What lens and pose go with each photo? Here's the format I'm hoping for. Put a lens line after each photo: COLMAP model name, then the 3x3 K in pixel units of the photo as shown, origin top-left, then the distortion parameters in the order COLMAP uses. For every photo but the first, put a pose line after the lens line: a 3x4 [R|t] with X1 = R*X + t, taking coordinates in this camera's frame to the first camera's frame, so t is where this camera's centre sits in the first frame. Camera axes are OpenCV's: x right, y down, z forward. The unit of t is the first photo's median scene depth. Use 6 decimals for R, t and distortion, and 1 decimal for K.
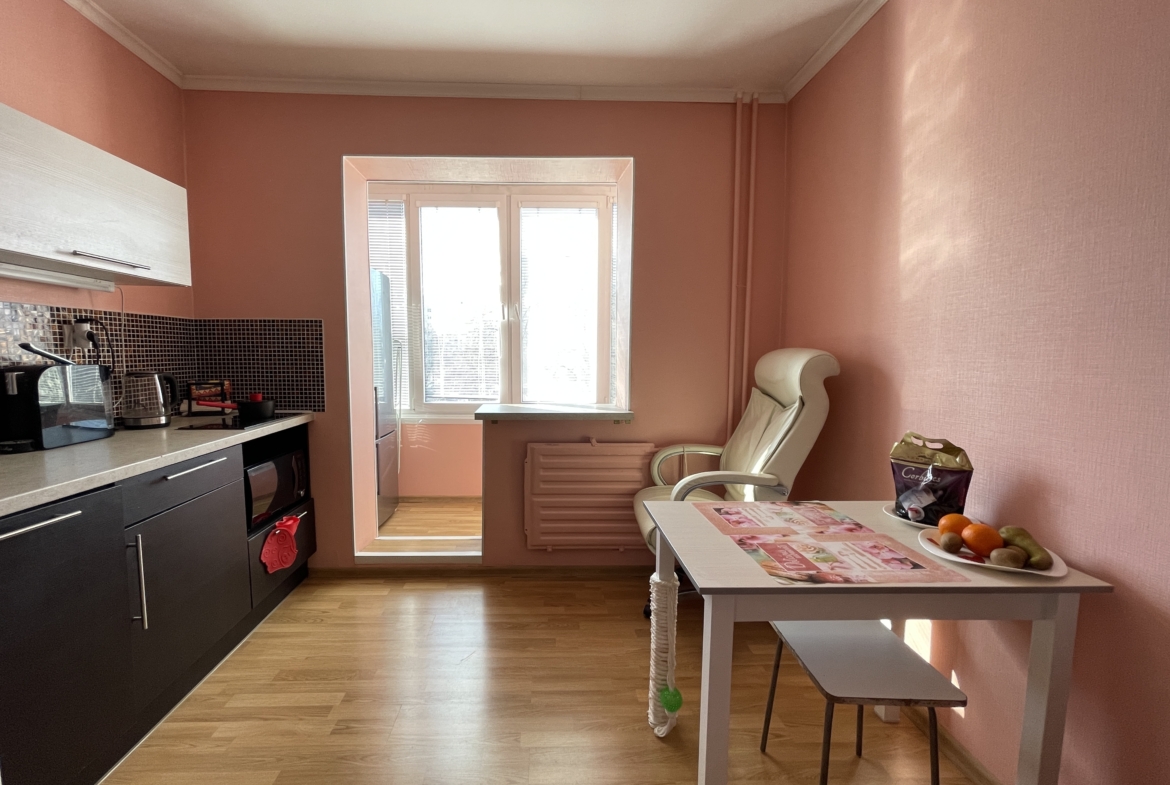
lens RADIAL K [[489.4, 0, 553.5], [0, 489.4, 392.3], [0, 0, 1]] dist [0.000327, 0.000016]
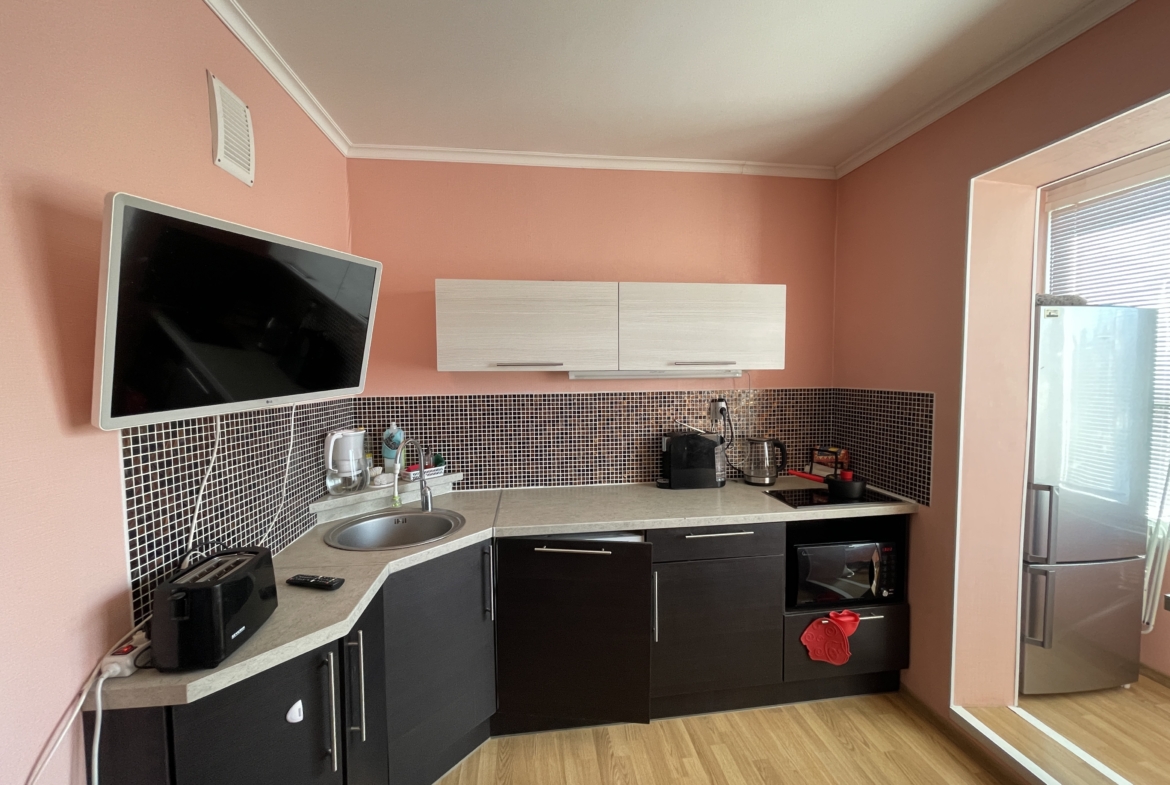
lens RADIAL K [[468.0, 0, 585.0], [0, 468.0, 392.5], [0, 0, 1]] dist [-0.000563, -0.000152]
pose [[0.105855, 0.040940, -0.993538, 0.233097], [-0.071587, 0.996873, 0.033450, -0.134100], [0.991801, 0.067584, 0.108455, 0.344404]]
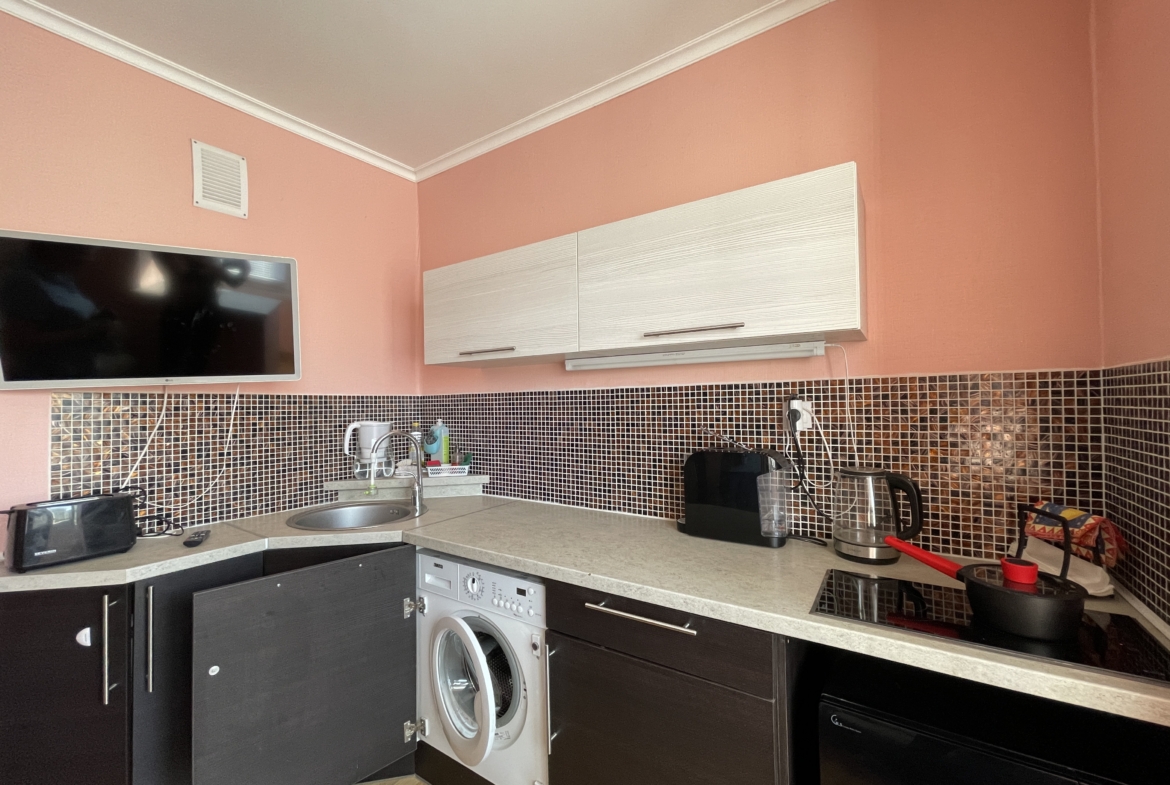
lens RADIAL K [[468.0, 0, 585.0], [0, 468.0, 392.5], [0, 0, 1]] dist [-0.000563, -0.000152]
pose [[-0.575958, -0.009963, -0.817419, -0.098800], [-0.053157, 0.998266, 0.025287, -0.112780], [0.815750, 0.058016, -0.575488, 0.851311]]
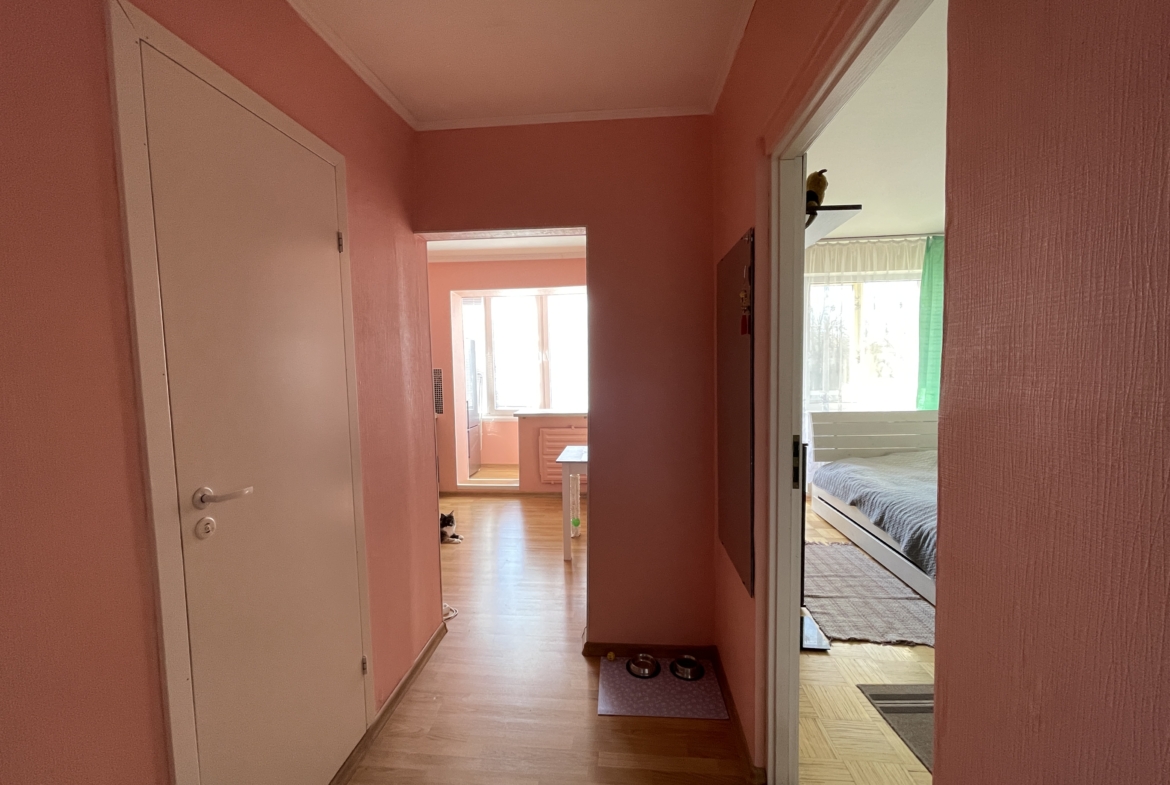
lens RADIAL K [[468.0, 0, 585.0], [0, 468.0, 392.5], [0, 0, 1]] dist [-0.000563, -0.000152]
pose [[0.993200, -0.015391, -0.115394, 0.350104], [0.013089, 0.999700, -0.020687, -0.000976], [0.115678, 0.019036, 0.993104, -0.873971]]
